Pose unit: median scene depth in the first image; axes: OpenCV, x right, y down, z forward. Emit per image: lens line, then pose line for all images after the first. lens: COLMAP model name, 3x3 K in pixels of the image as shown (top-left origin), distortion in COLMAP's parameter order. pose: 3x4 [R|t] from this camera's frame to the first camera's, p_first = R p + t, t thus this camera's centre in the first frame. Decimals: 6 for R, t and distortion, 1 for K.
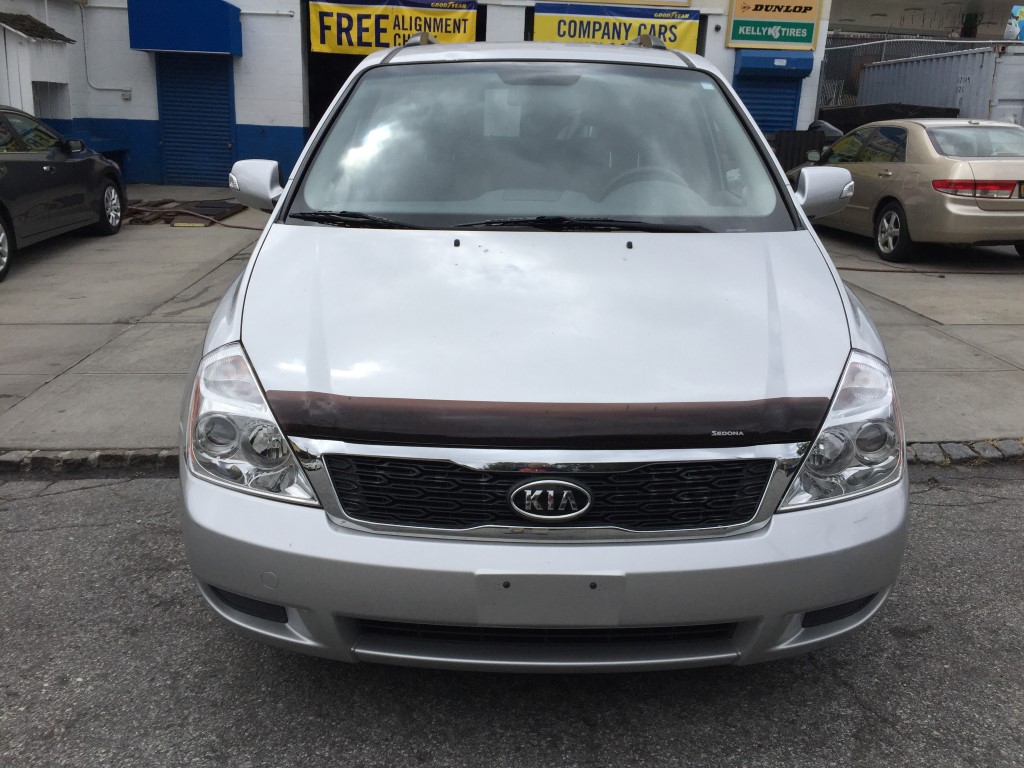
lens RADIAL K [[874.2, 0, 512.0], [0, 874.2, 384.0], [0, 0, 1]] dist [0.077781, -0.116749]
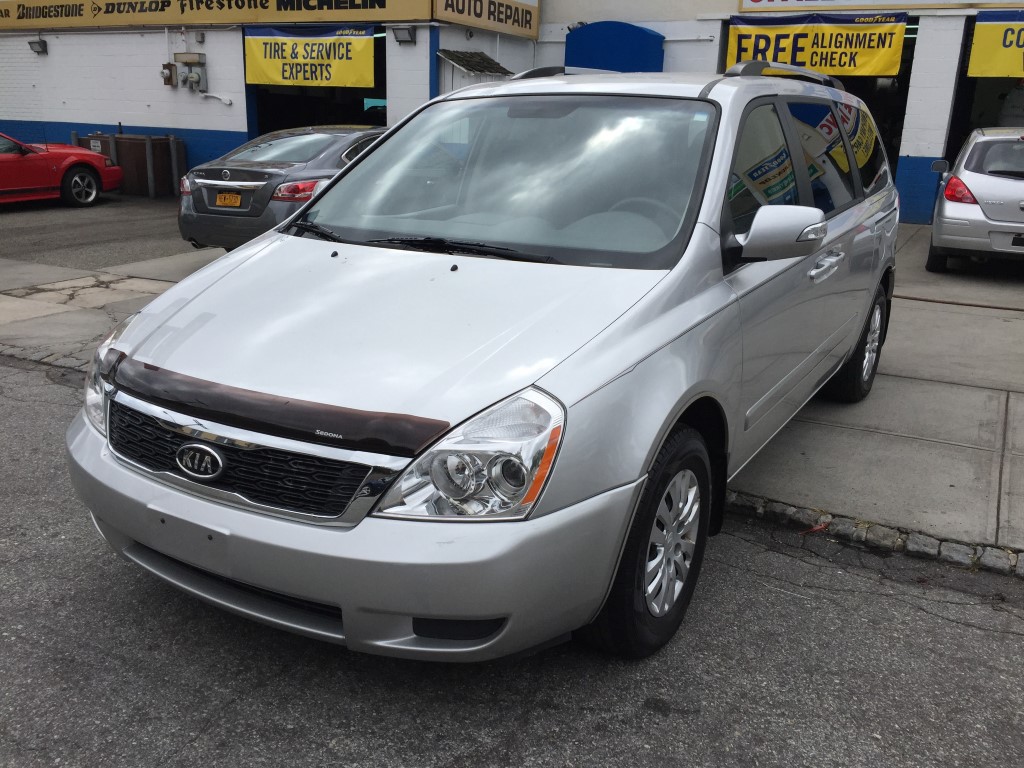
lens RADIAL K [[874.2, 0, 512.0], [0, 874.2, 384.0], [0, 0, 1]] dist [0.077781, -0.116749]
pose [[0.851383, 0.145099, -0.504077, 0.129838], [-0.154486, 0.987718, 0.023390, -0.009107], [0.501280, 0.057958, 0.863342, 0.018281]]
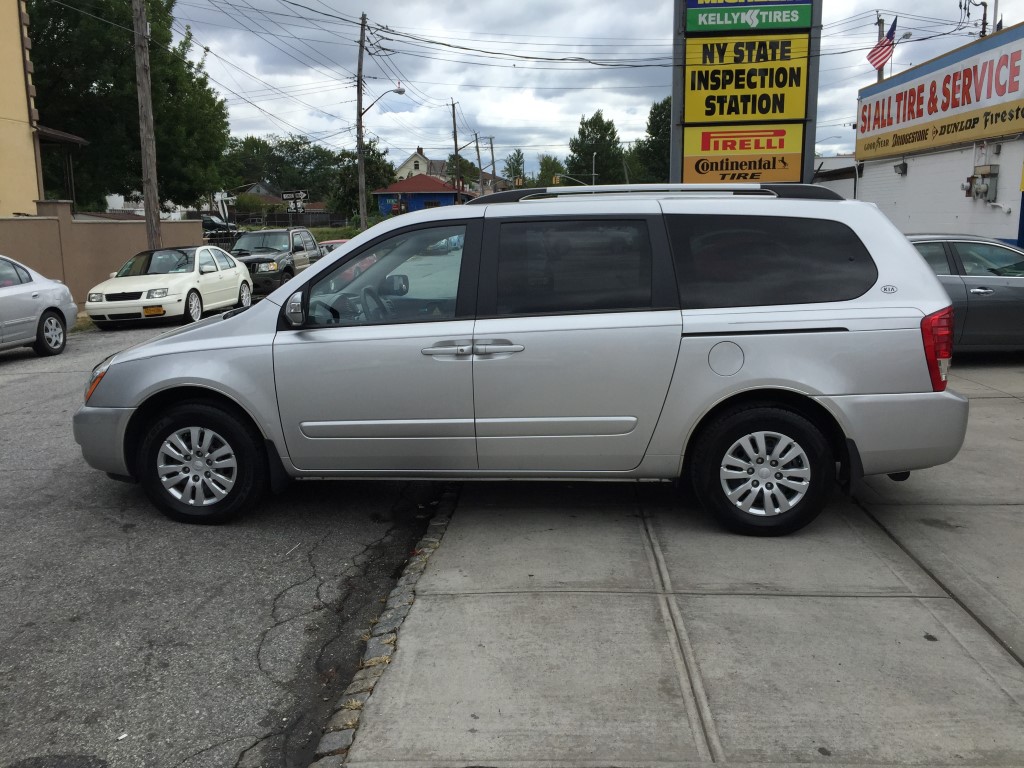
lens RADIAL K [[874.2, 0, 512.0], [0, 874.2, 384.0], [0, 0, 1]] dist [0.077781, -0.116749]
pose [[-0.103080, 0.154867, -0.982543, 0.381323], [-0.280226, 0.943272, 0.178076, -0.099486], [0.954383, 0.293690, -0.053835, 0.317127]]
